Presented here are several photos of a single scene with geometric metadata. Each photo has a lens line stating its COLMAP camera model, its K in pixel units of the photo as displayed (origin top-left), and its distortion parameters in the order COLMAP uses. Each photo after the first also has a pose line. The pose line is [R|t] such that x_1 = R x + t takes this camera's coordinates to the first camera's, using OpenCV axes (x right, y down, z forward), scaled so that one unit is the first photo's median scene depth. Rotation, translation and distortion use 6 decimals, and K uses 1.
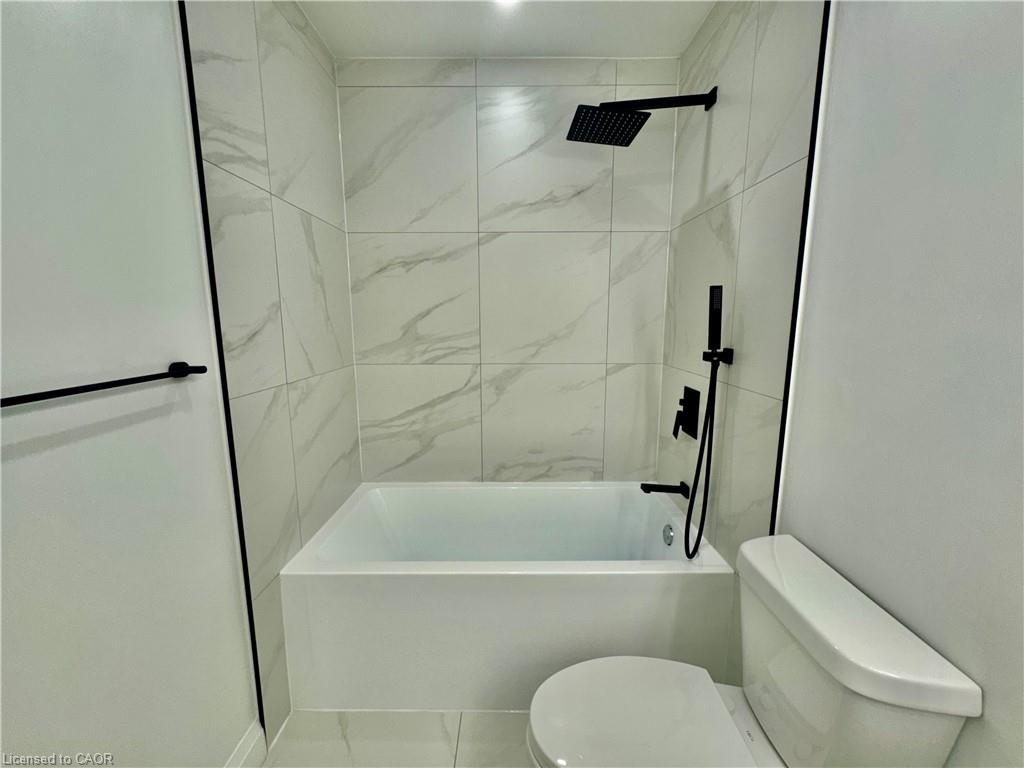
lens RADIAL K [[416.1, 0, 511.9], [0, 416.1, 382.0], [0, 0, 1]] dist [-0.003044, -0.000071]
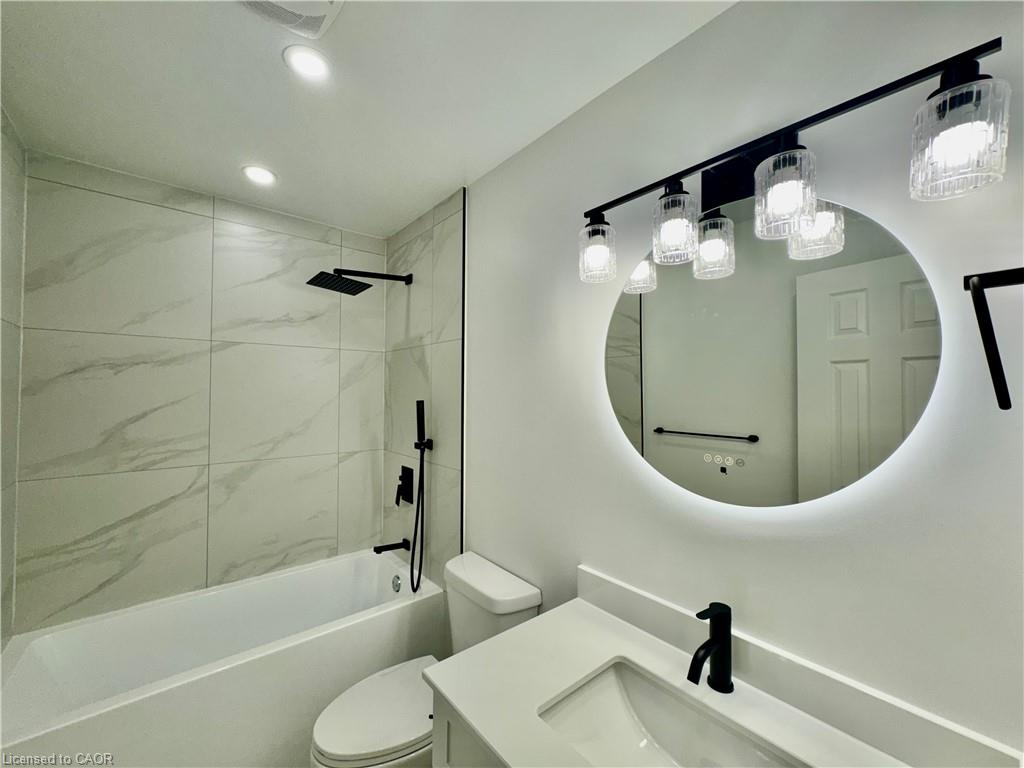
lens RADIAL K [[416.1, 0, 511.9], [0, 416.1, 382.0], [0, 0, 1]] dist [-0.003044, -0.000071]
pose [[0.772572, 0.016364, 0.634716, -0.161353], [0.095312, 0.985351, -0.141418, -0.030327], [-0.627733, 0.169752, 0.759695, -0.285303]]
